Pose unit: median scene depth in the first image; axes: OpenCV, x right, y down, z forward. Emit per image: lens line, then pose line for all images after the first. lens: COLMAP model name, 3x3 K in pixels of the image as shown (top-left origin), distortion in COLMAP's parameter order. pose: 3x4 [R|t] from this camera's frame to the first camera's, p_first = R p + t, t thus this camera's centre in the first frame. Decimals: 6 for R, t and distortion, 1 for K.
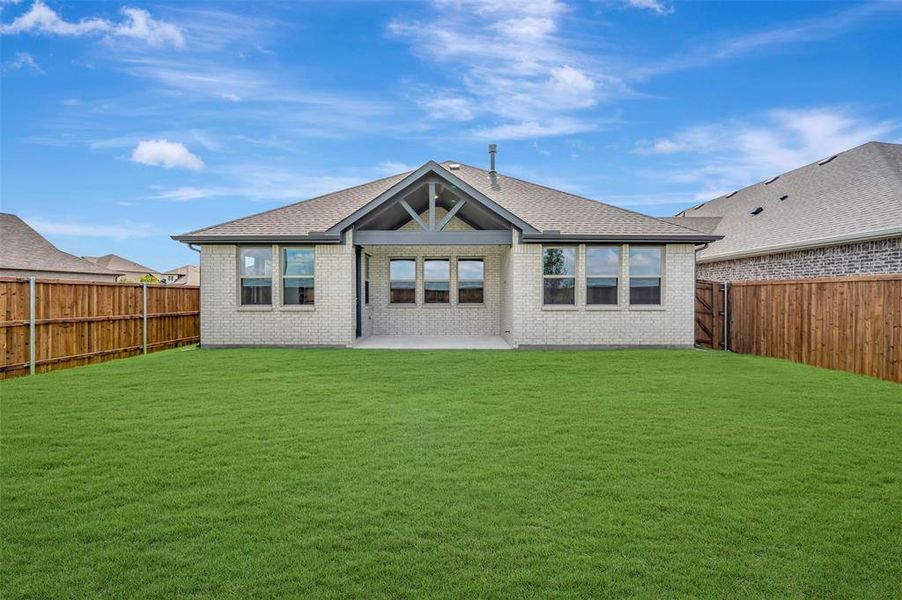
lens RADIAL K [[329.5, 0, 542.9], [0, 329.5, 264.6], [0, 0, 1]] dist [-0.000699, -0.000114]
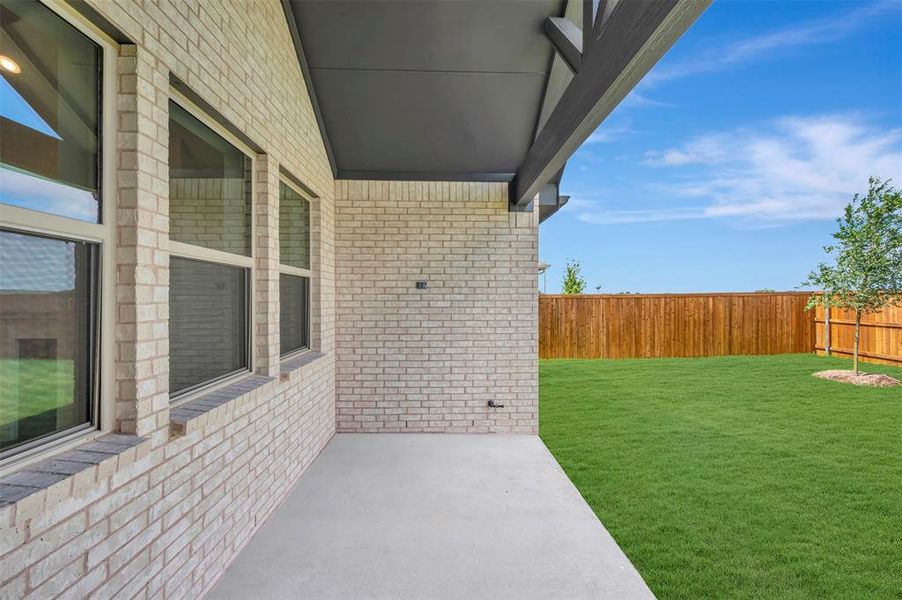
lens RADIAL K [[359.6, 0, 503.0], [0, 359.6, 287.7], [0, 0, 1]] dist [-0.000412, -0.000289]
pose [[0.999949, -0.010082, -0.001061, -0.126715], [0.010072, 0.999912, -0.008633, 0.010393], [0.001148, 0.008622, 0.999962, -0.003519]]
